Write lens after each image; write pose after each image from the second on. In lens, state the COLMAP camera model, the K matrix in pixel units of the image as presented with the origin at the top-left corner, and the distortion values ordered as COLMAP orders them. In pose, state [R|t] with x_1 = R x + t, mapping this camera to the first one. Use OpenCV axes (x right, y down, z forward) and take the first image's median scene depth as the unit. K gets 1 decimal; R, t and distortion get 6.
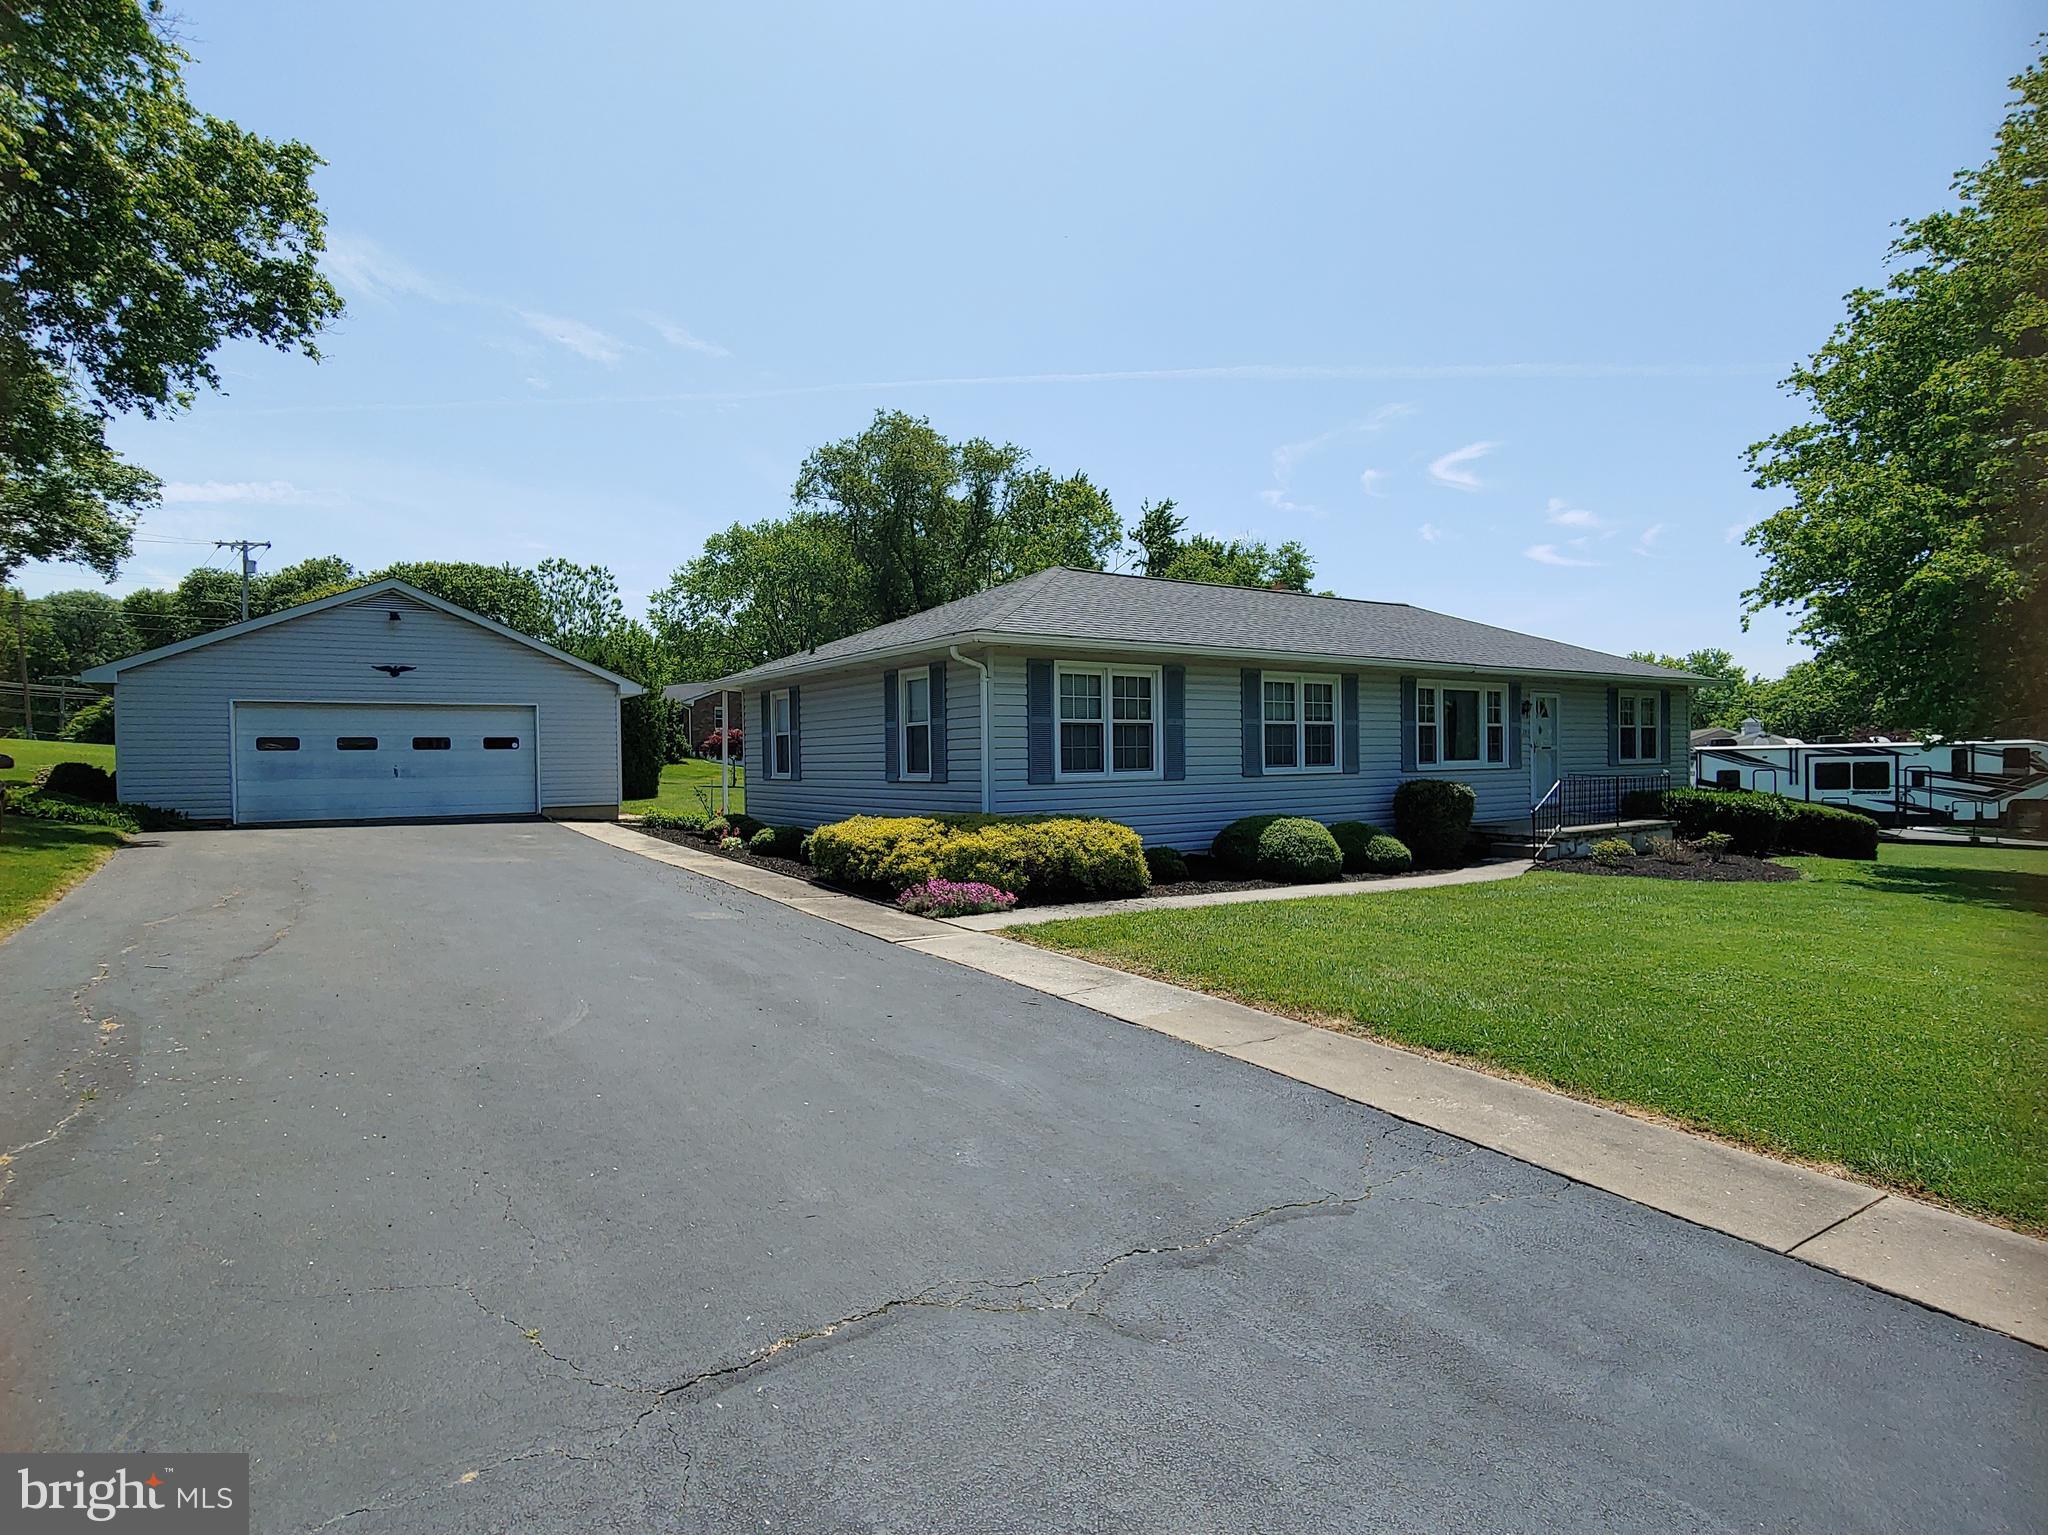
lens RADIAL K [[966.0, 0, 1012.4], [0, 966.0, 810.4], [0, 0, 1]] dist [0.000145, 0.000014]
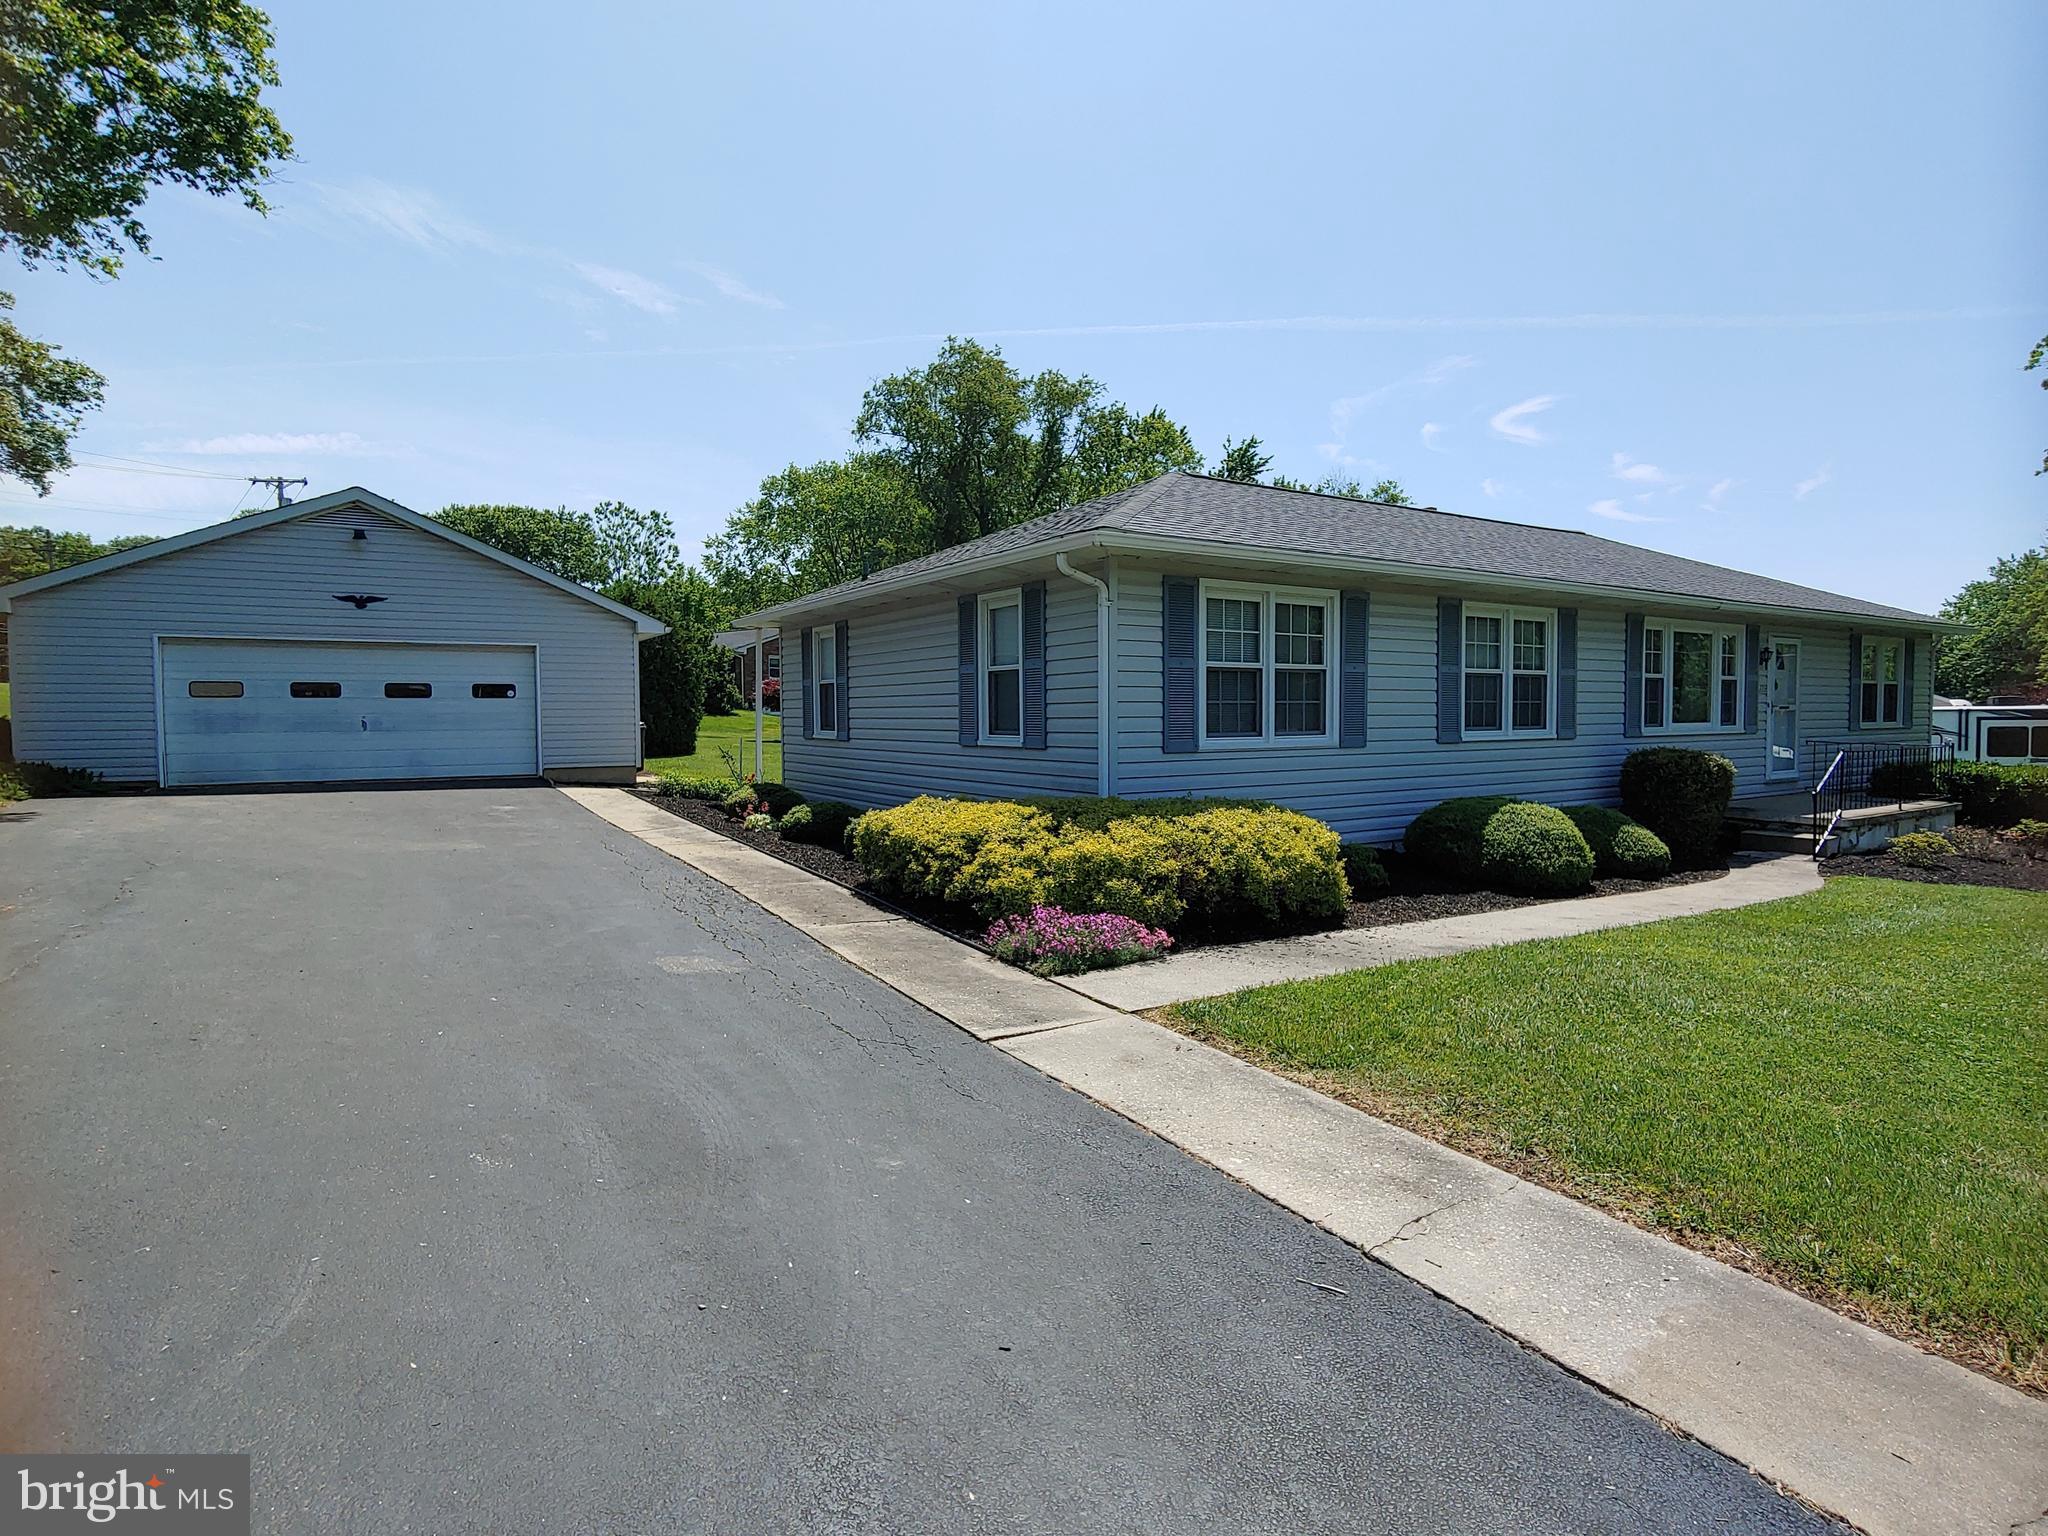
lens RADIAL K [[948.9, 0, 1024.0], [0, 948.9, 768.0], [0, 0, 1]] dist [-0.001956, -0.000161]
pose [[0.998840, 0.011687, -0.046709, -0.039221], [-0.011452, 0.999920, 0.005290, -0.014211], [0.046767, -0.004749, 0.998895, 0.226775]]
